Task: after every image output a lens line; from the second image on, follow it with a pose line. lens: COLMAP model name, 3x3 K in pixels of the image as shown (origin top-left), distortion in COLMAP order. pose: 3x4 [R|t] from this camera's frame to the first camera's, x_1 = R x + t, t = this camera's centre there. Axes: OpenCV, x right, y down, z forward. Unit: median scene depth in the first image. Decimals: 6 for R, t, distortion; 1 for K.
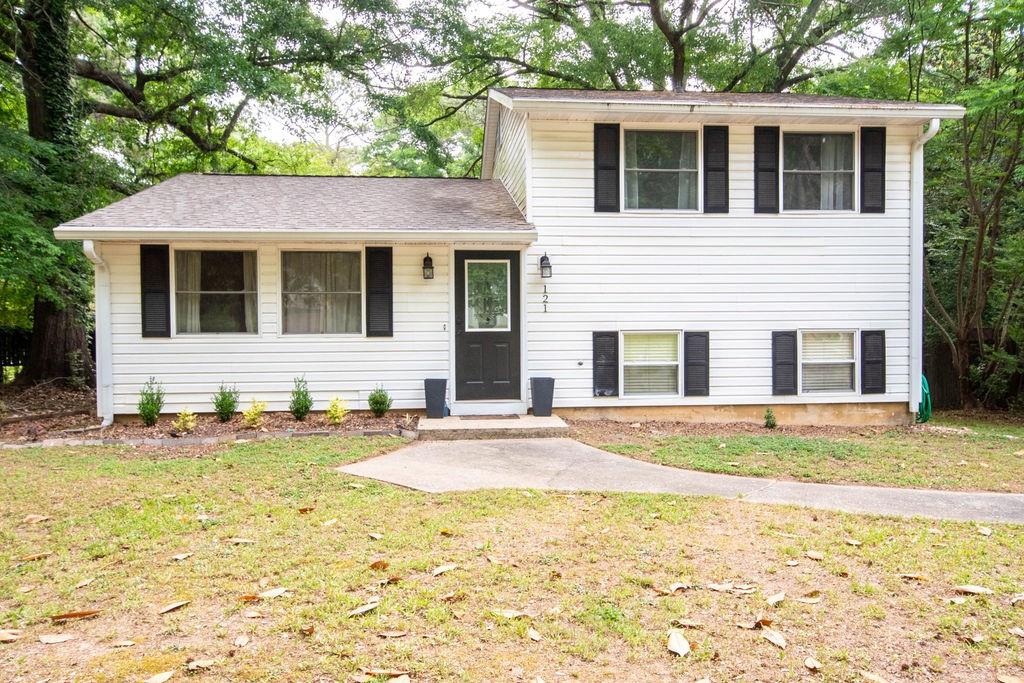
lens RADIAL K [[813.3, 0, 512.0], [0, 813.3, 341.5], [0, 0, 1]] dist [0.011612, 0.003010]
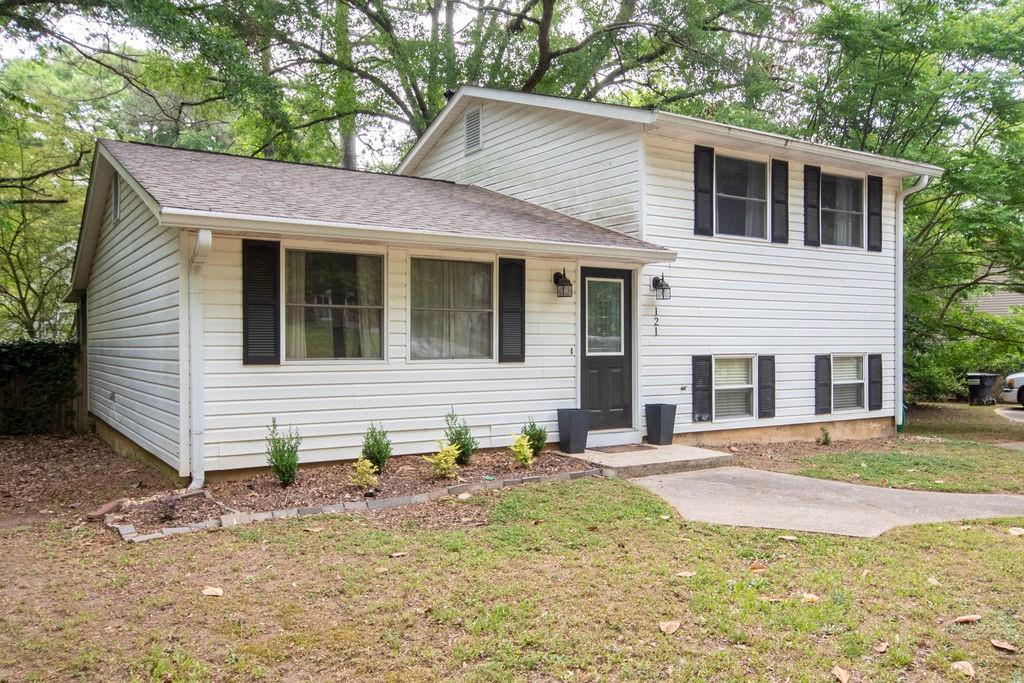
lens RADIAL K [[813.3, 0, 512.0], [0, 813.3, 341.5], [0, 0, 1]] dist [0.011612, 0.003010]
pose [[0.890834, 0.007349, 0.454270, -0.542617], [0.000008, 0.999869, -0.016192, -0.013438], [-0.454330, 0.014428, 0.890717, 0.223385]]
